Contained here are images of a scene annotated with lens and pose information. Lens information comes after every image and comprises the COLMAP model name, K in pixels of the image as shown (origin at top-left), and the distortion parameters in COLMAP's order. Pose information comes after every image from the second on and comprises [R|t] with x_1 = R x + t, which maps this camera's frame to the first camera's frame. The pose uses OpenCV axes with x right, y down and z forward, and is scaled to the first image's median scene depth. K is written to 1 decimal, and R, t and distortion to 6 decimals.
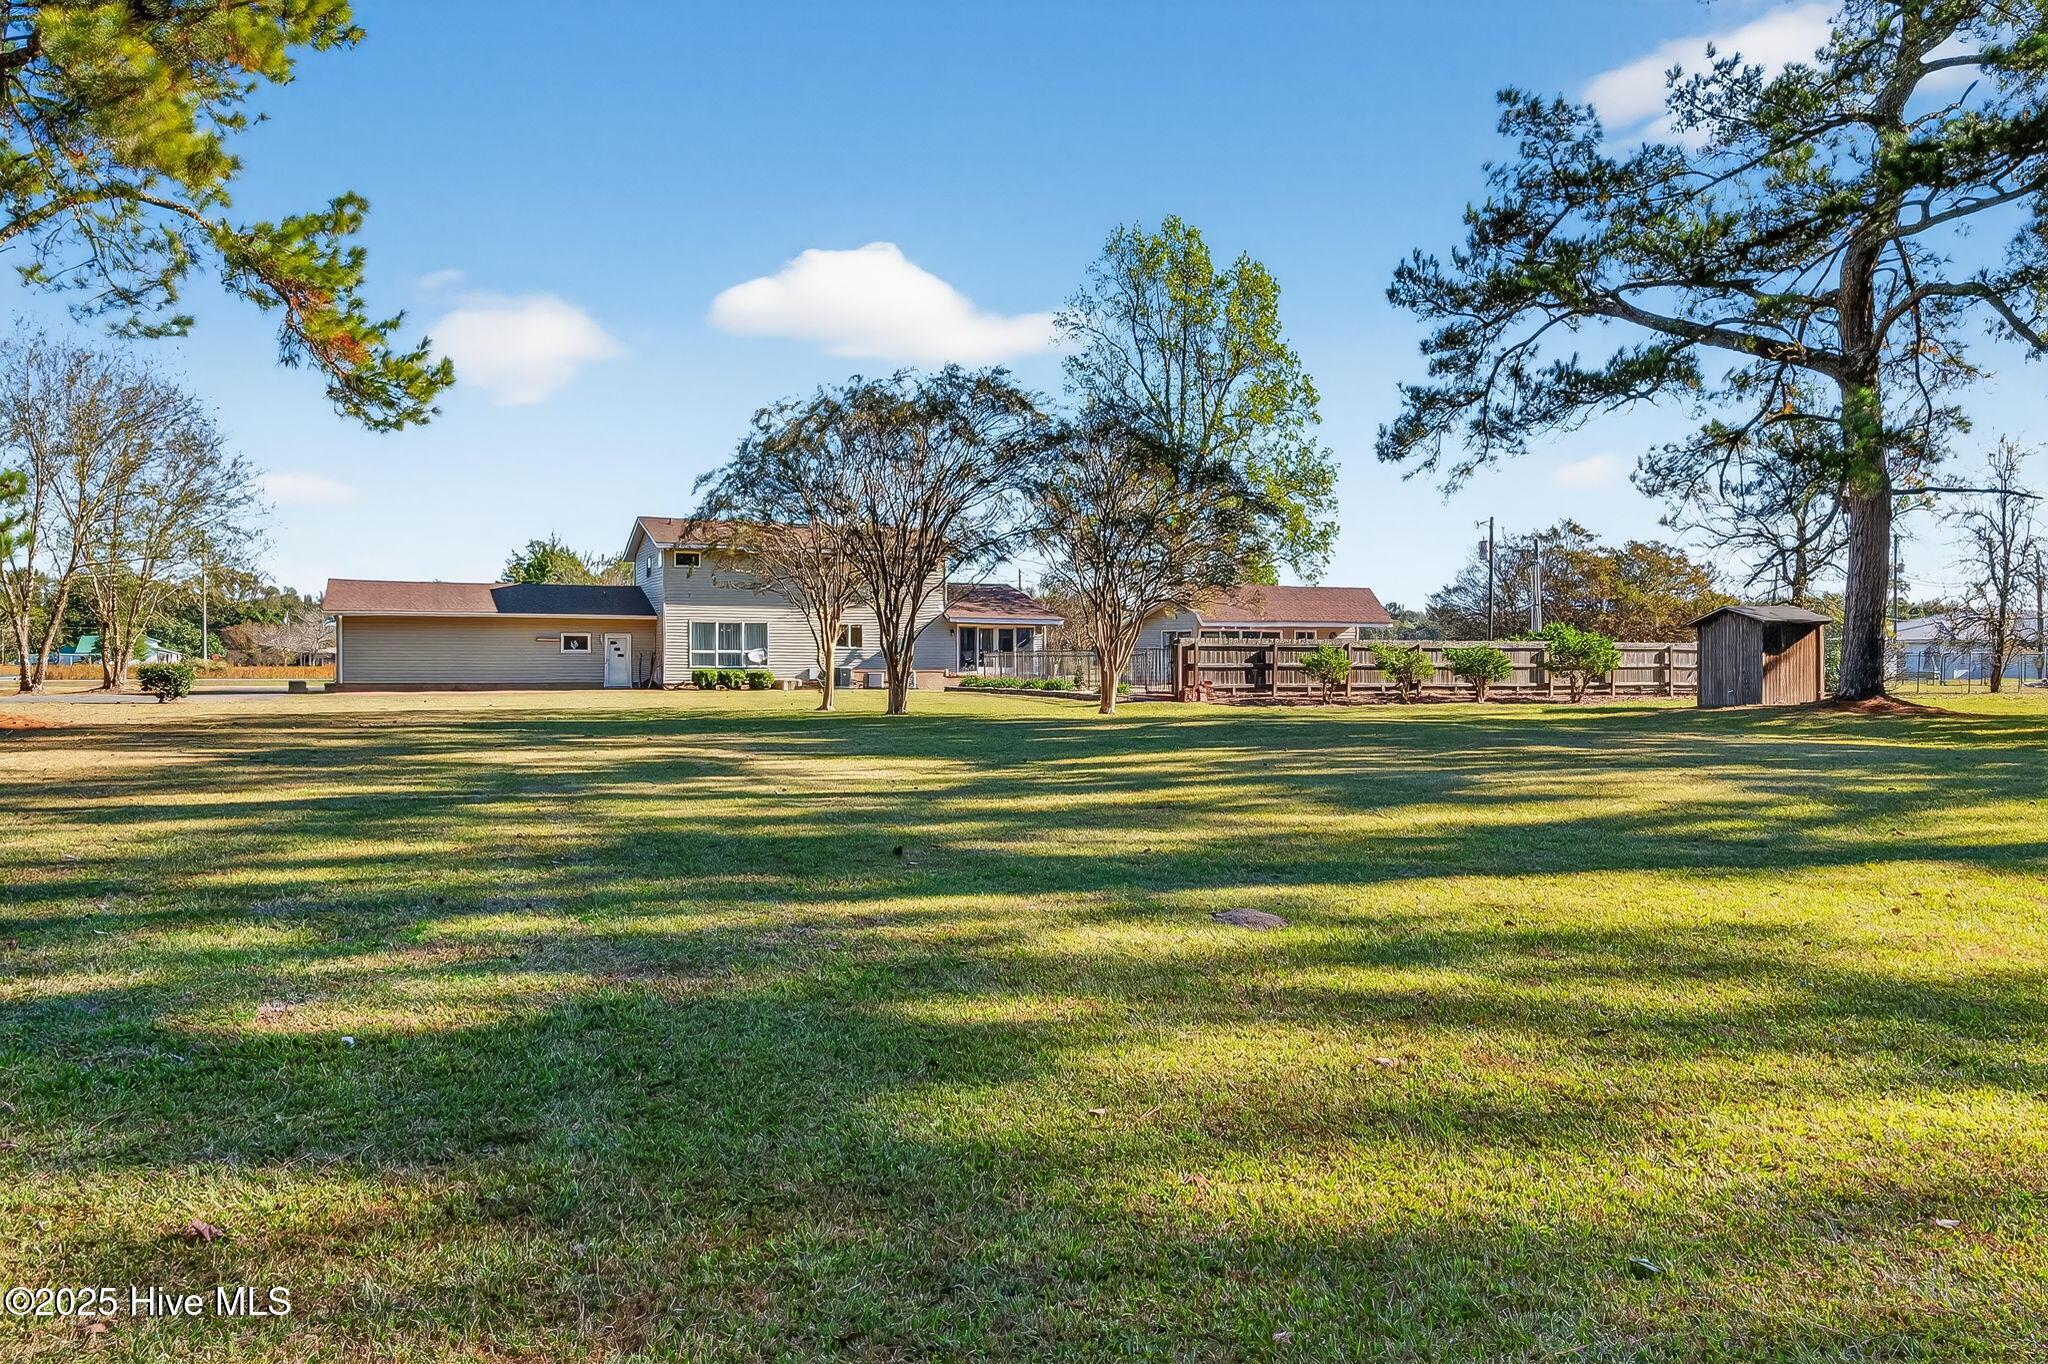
lens RADIAL K [[868.6, 0, 1020.8], [0, 868.6, 677.3], [0, 0, 1]] dist [0.003636, 0.000232]
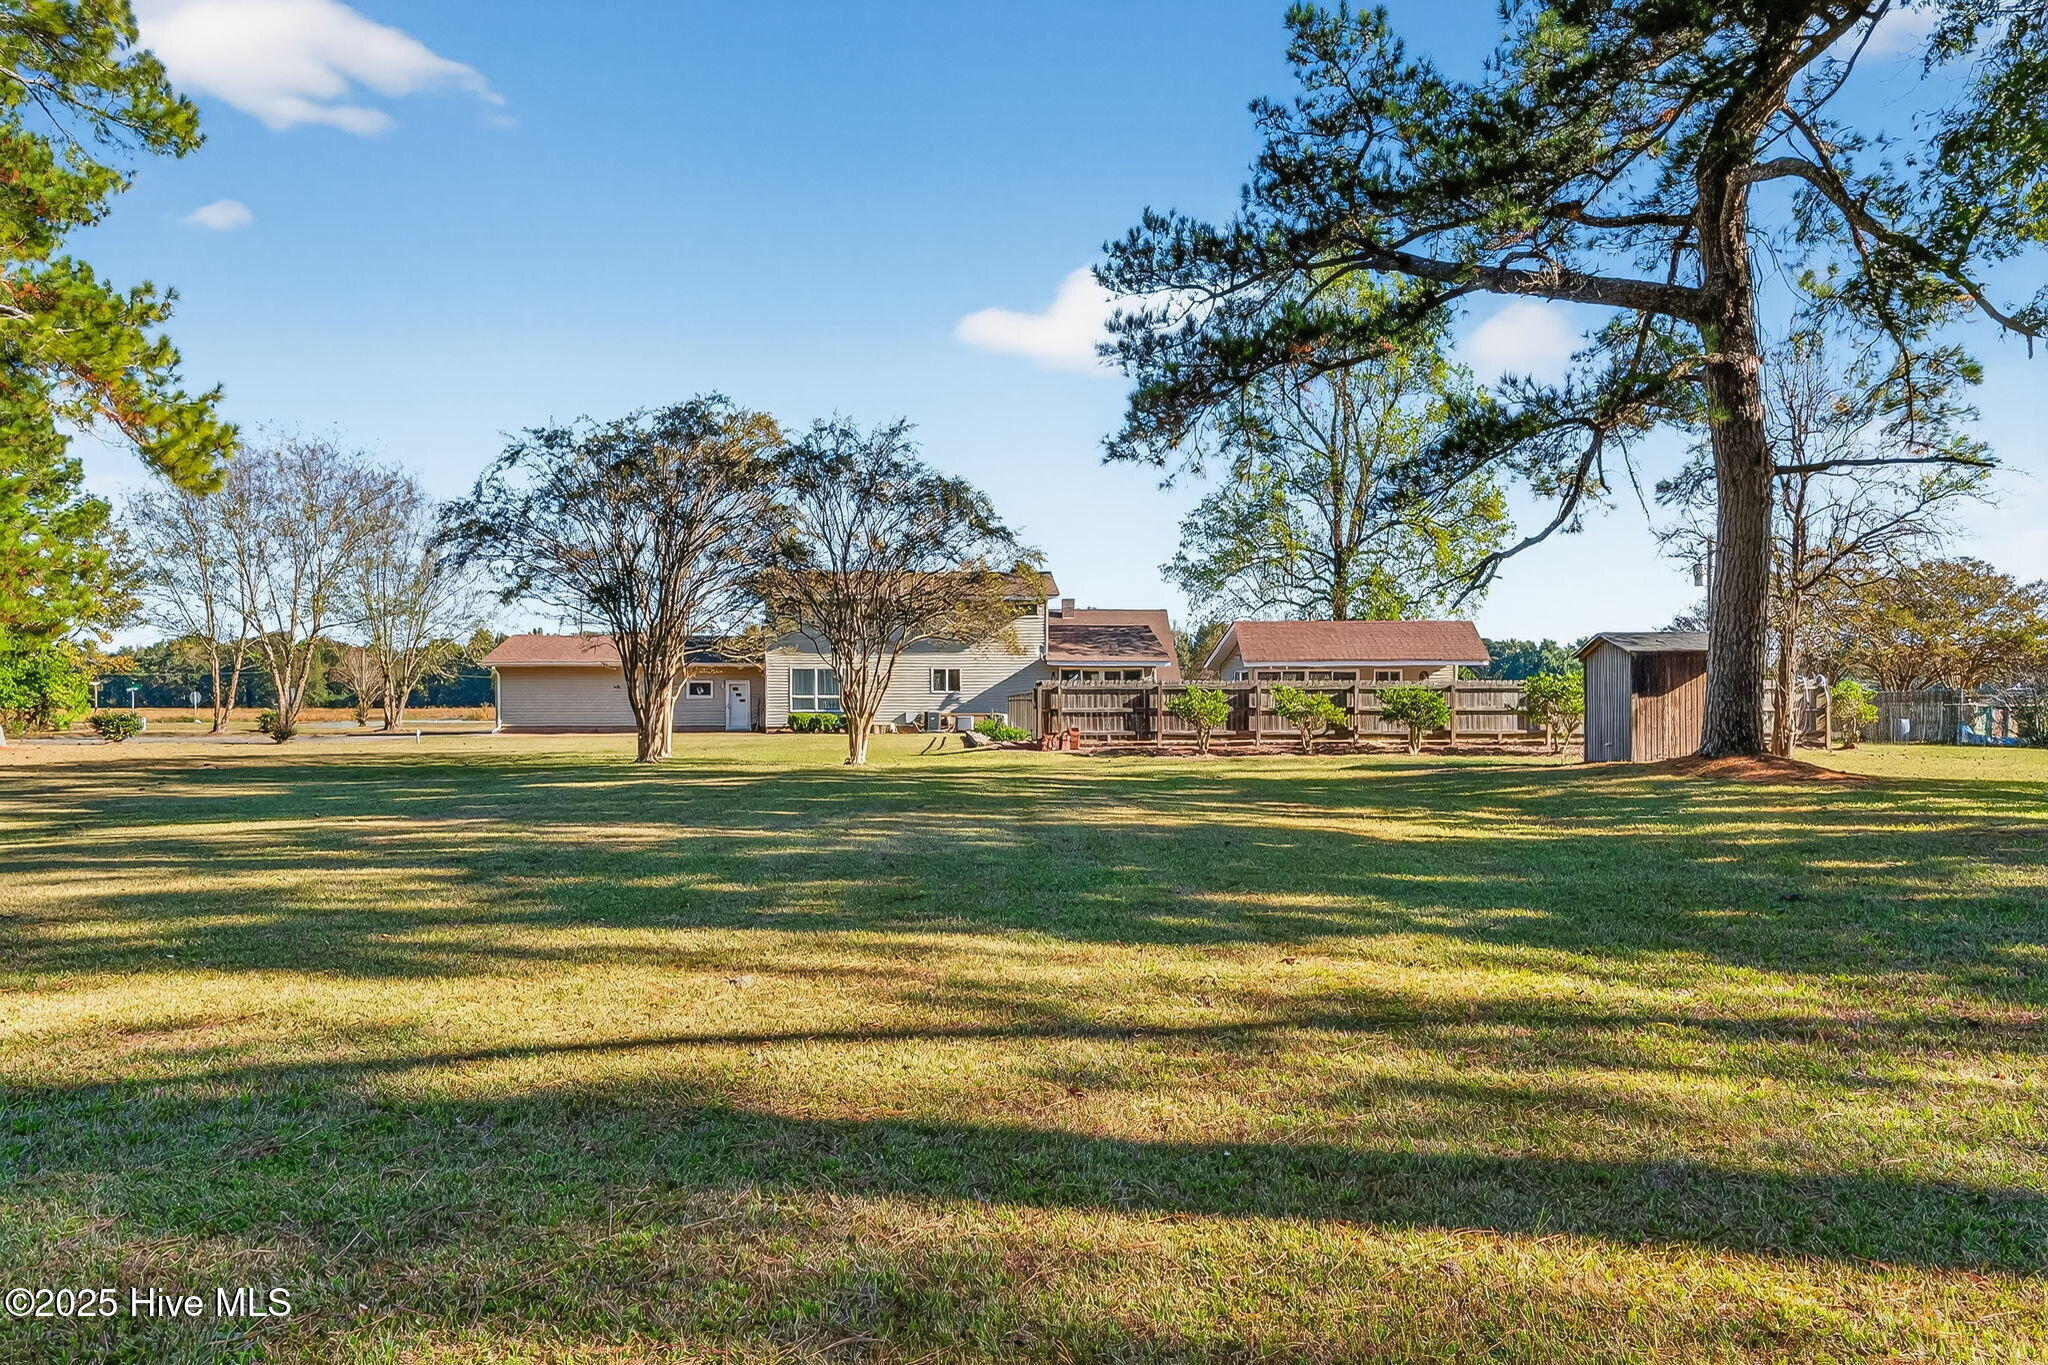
lens RADIAL K [[868.6, 0, 1036.2], [0, 868.6, 714.0], [0, 0, 1]] dist [0.003636, 0.000232]
pose [[0.977059, 0.000422, -0.212967, 0.333888], [-0.002228, 0.999964, -0.008240, -0.002074], [0.212955, 0.008525, 0.977025, 0.101584]]
